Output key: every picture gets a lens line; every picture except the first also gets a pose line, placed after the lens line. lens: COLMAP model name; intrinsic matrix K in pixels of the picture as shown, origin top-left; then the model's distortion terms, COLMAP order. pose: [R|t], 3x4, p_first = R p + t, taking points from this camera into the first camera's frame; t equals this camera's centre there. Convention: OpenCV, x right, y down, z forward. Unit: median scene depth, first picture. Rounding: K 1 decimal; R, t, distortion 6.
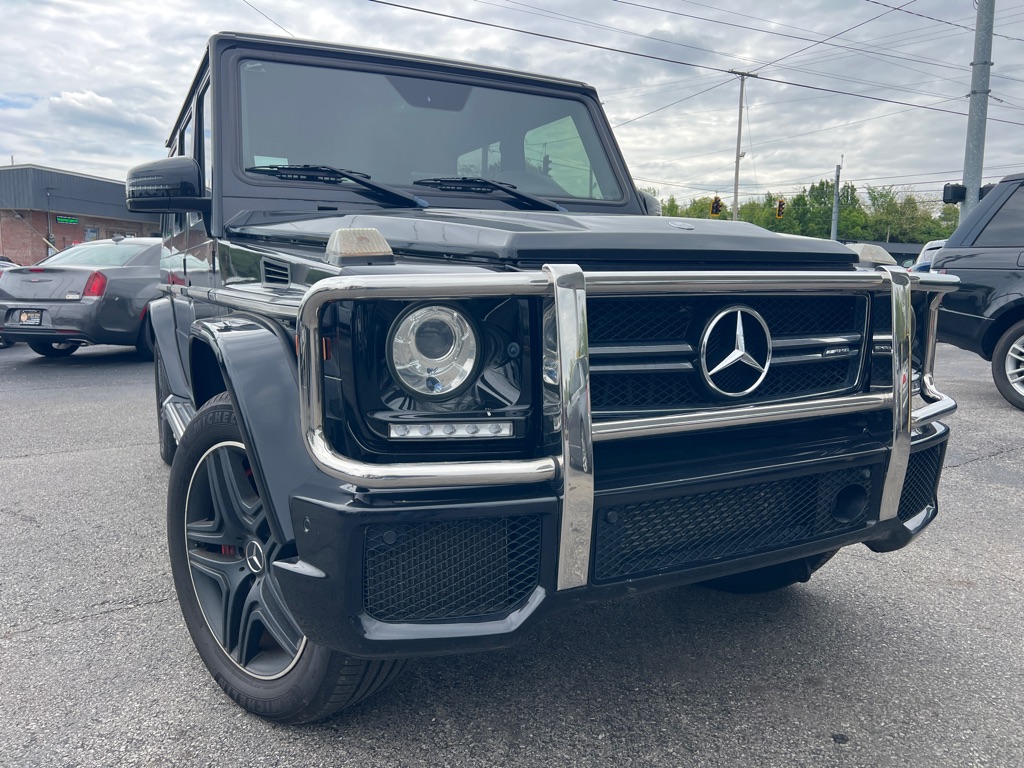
lens RADIAL K [[771.7, 0, 511.2], [0, 771.7, 381.8], [0, 0, 1]] dist [0.046265, -0.050125]
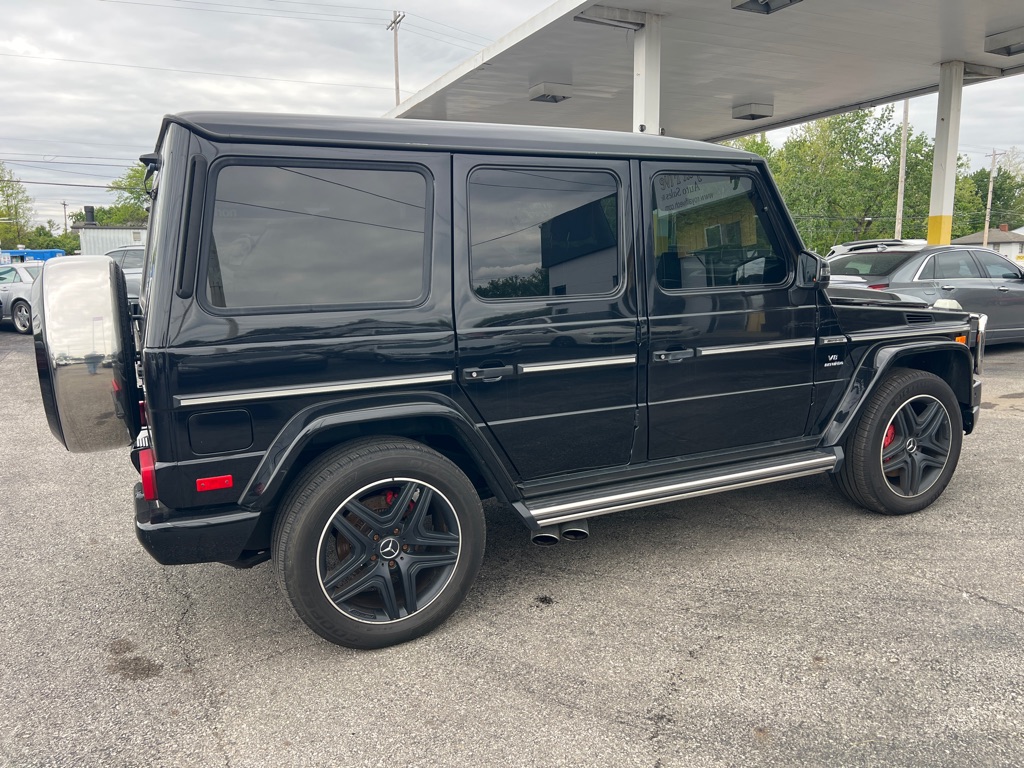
lens RADIAL K [[771.7, 0, 511.2], [0, 771.7, 381.8], [0, 0, 1]] dist [0.046265, -0.050125]
pose [[0.009108, -0.164396, 0.986352, -2.229919], [0.149990, 0.975458, 0.161196, -0.432817], [-0.988646, 0.146475, 0.033542, 1.803527]]
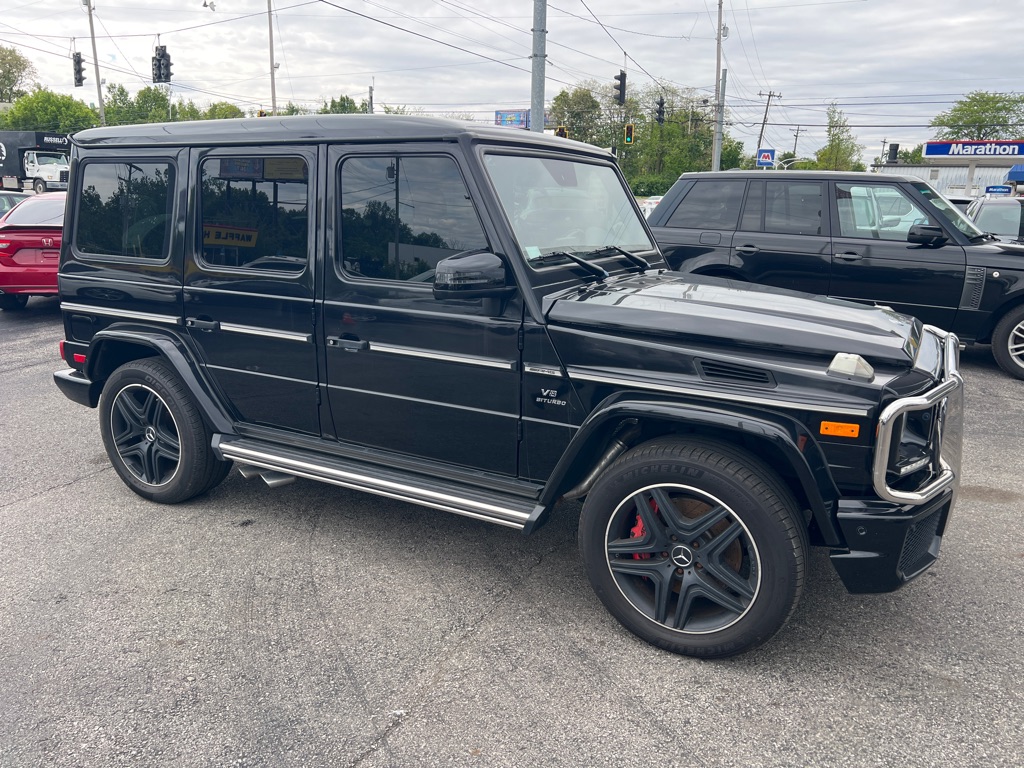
lens RADIAL K [[771.7, 0, 511.2], [0, 771.7, 381.8], [0, 0, 1]] dist [0.046265, -0.050125]
pose [[0.829837, -0.121266, 0.544670, -1.220433], [0.059621, 0.989782, 0.129529, -0.283499], [-0.554812, -0.075014, 0.828587, -0.003968]]
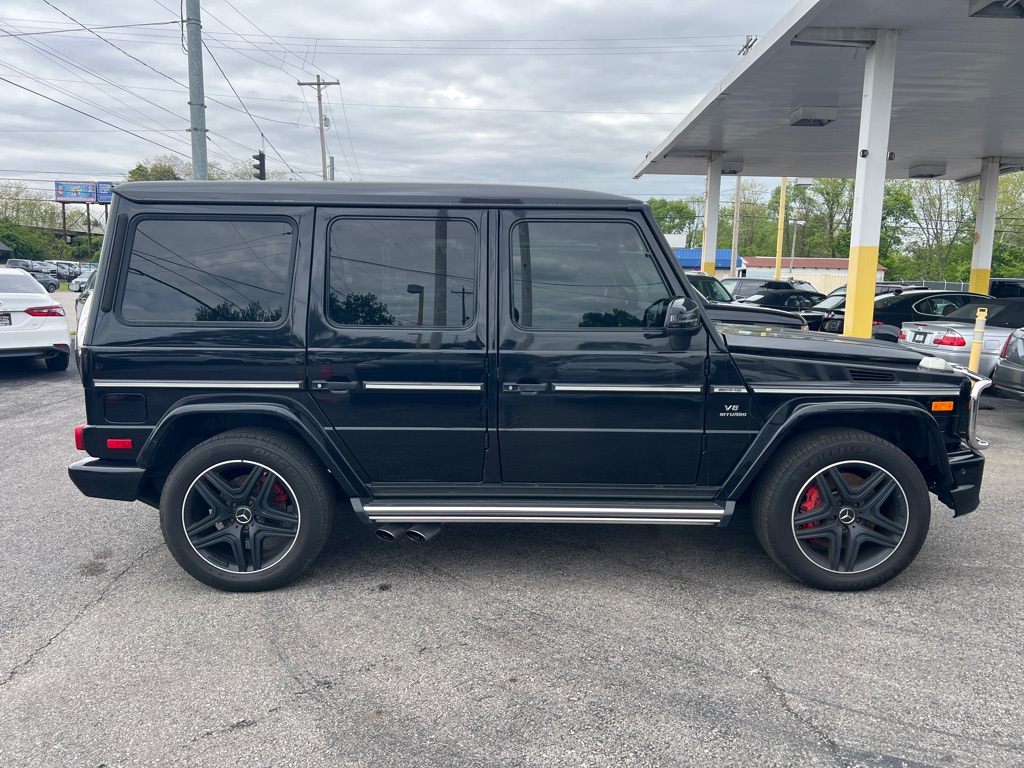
lens RADIAL K [[771.7, 0, 511.2], [0, 771.7, 381.8], [0, 0, 1]] dist [0.046265, -0.050125]
pose [[0.446917, -0.114034, 0.887278, -2.180018], [0.106138, 0.991596, 0.073981, -0.320542], [-0.888257, 0.061110, 0.455264, 0.749037]]
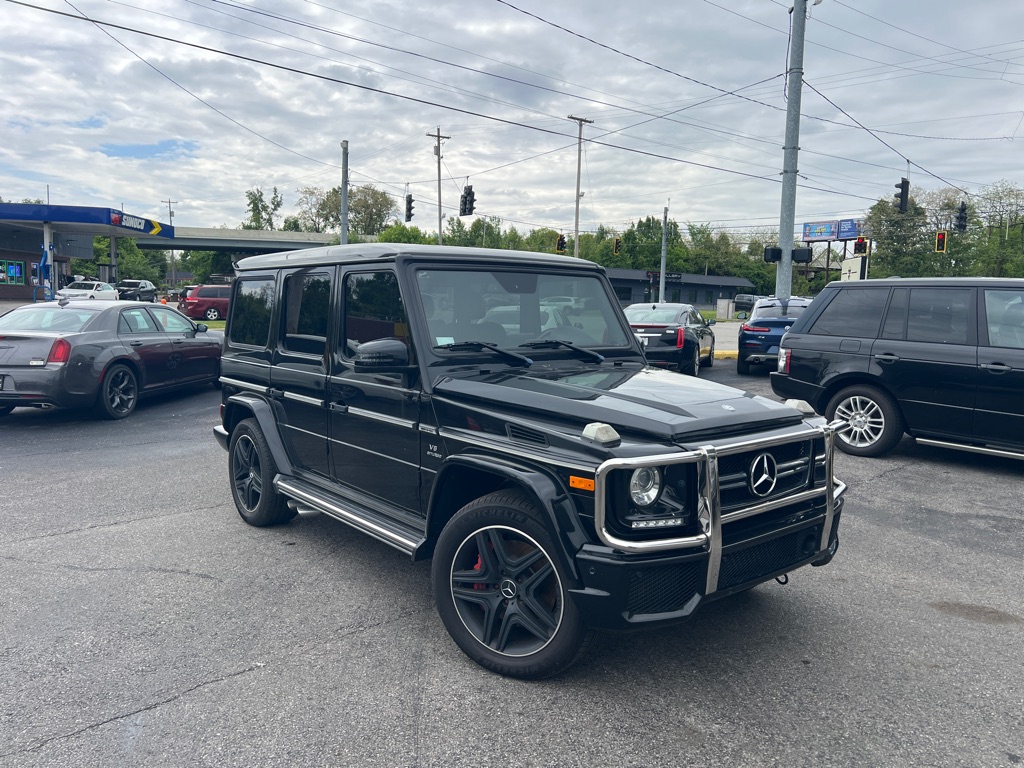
lens RADIAL K [[770.0, 0, 513.0], [0, 770.0, 380.5], [0, 0, 1]] dist [0.053635, -0.058408]
pose [[0.978764, -0.010897, 0.204699, -0.590649], [0.016878, 0.999479, -0.027499, -0.182945], [-0.204293, 0.030370, 0.978439, -0.676859]]
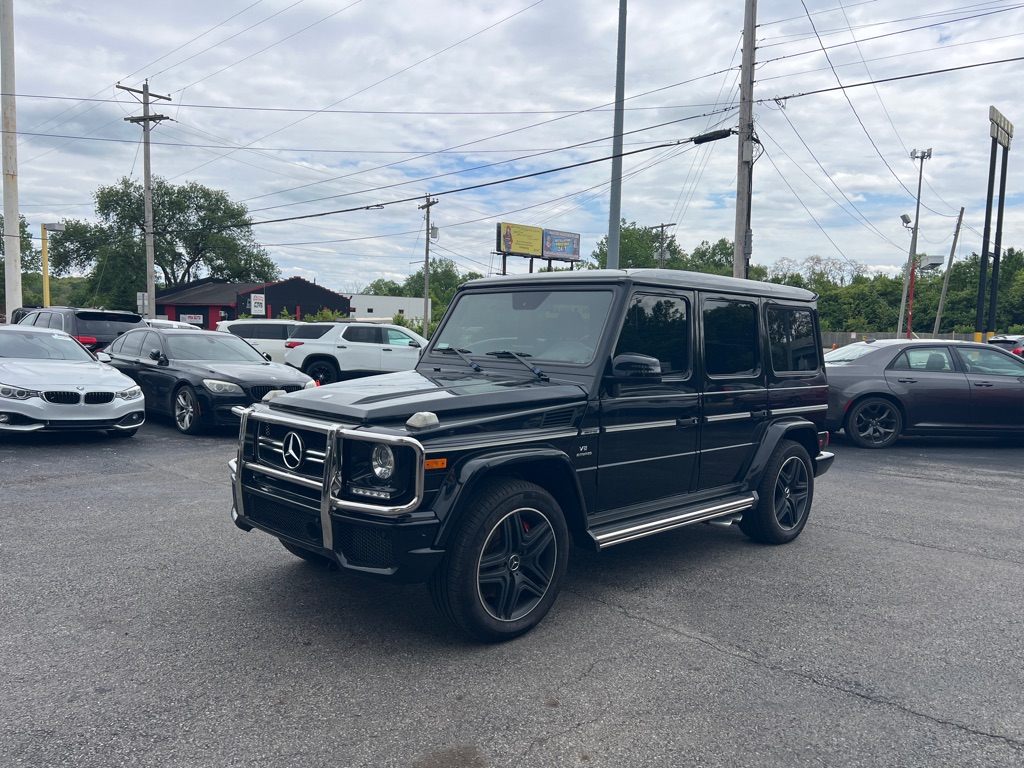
lens RADIAL K [[770.9, 0, 508.7], [0, 770.9, 386.4], [0, 0, 1]] dist [0.052003, -0.055882]
pose [[0.296234, 0.072670, -0.952347, 2.105064], [-0.151130, 0.988106, 0.028389, -0.308615], [0.943083, 0.135518, 0.303694, 0.648884]]
